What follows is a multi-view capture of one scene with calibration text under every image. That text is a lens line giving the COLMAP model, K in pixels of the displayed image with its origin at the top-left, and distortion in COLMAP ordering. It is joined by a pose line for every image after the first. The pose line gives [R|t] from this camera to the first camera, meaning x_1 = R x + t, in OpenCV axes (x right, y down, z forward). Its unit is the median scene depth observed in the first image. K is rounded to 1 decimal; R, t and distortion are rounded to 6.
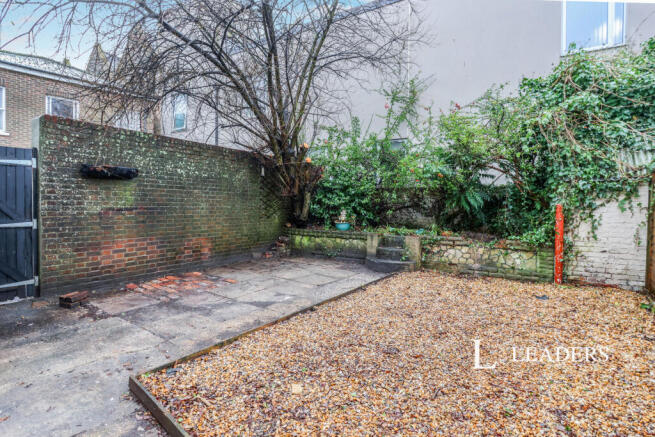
lens RADIAL K [[327.0, 0, 340.8], [0, 327.0, 206.4], [0, 0, 1]] dist [-0.012879, 0.000517]
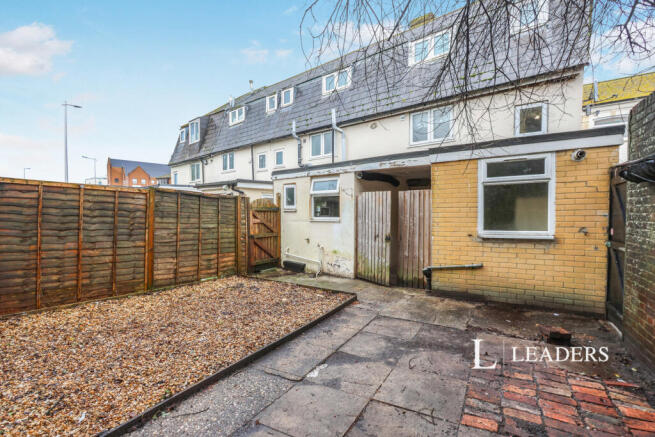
lens RADIAL K [[301.6, 0, 327.2], [0, 301.6, 220.9], [0, 0, 1]] dist [-0.022077, 0.000174]
pose [[-0.997337, -0.013054, -0.071752, -0.118845], [-0.015333, 0.999392, 0.031307, -0.024138], [0.071300, 0.032324, -0.996931, 1.304826]]
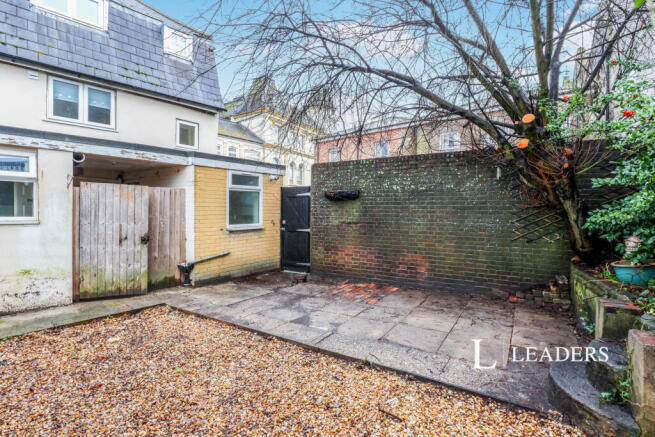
lens RADIAL K [[327.0, 0, 326.4], [0, 327.0, 214.6], [0, 0, 1]] dist [-0.012879, 0.000517]
pose [[0.007712, -0.008338, -0.999936, 0.585111], [-0.015133, 0.999850, -0.008454, -0.010333], [0.999856, 0.015197, 0.007585, 0.833534]]
